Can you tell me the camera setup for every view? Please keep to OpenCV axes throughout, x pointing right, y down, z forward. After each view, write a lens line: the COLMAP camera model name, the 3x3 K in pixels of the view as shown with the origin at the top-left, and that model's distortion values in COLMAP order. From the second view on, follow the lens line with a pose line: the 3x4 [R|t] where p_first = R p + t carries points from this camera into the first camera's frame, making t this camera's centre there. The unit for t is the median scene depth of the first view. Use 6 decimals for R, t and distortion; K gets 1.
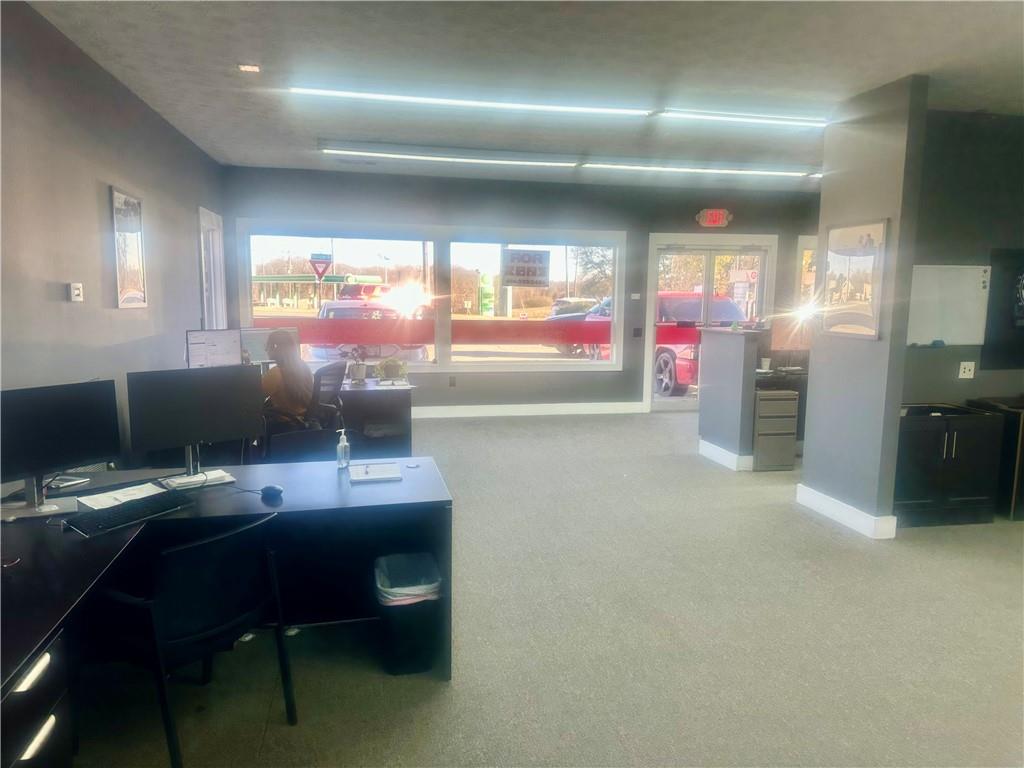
lens RADIAL K [[713.8, 0, 522.8], [0, 713.8, 386.9], [0, 0, 1]] dist [0.045923, -0.056239]
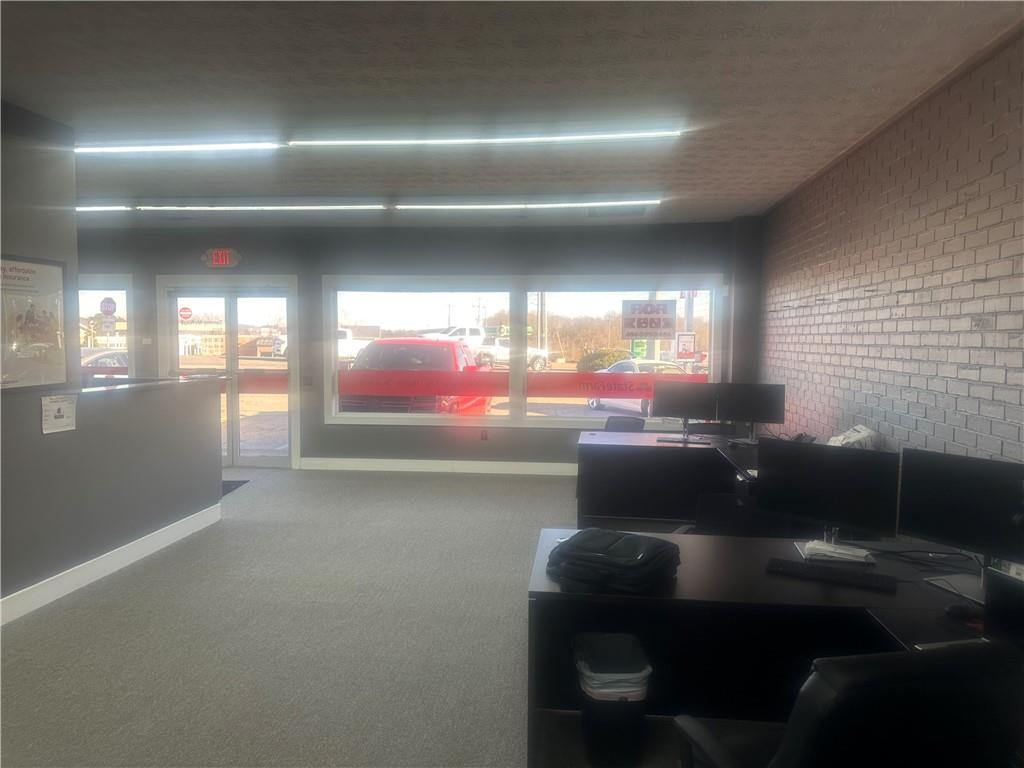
lens RADIAL K [[713.8, 0, 505.6], [0, 713.8, 383.6], [0, 0, 1]] dist [0.045923, -0.056239]
pose [[0.947975, 0.018694, -0.317796, 1.532280], [-0.043386, 0.996547, -0.070799, -0.047421], [0.315375, 0.080904, 0.945512, 0.464796]]
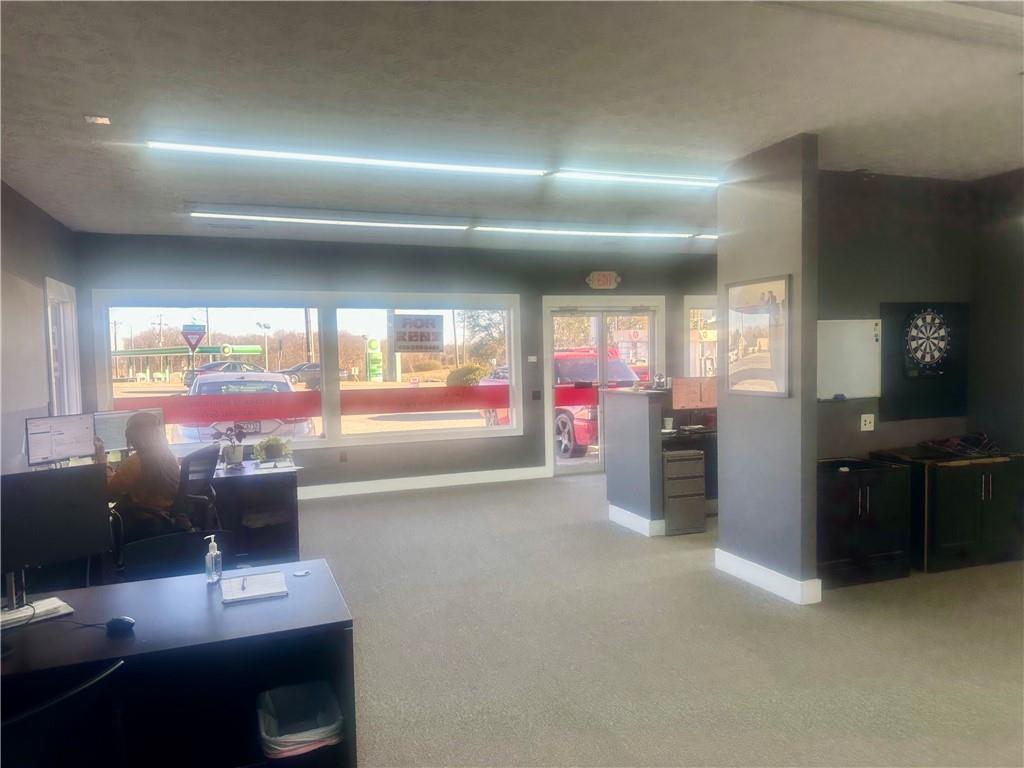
lens RADIAL K [[713.8, 0, 513.3], [0, 713.8, 389.4], [0, 0, 1]] dist [0.045923, -0.056239]
pose [[0.989255, -0.040636, 0.140440, -0.011104], [0.052226, 0.995438, -0.079852, -0.014375], [-0.136554, 0.086329, 0.986864, 0.071143]]
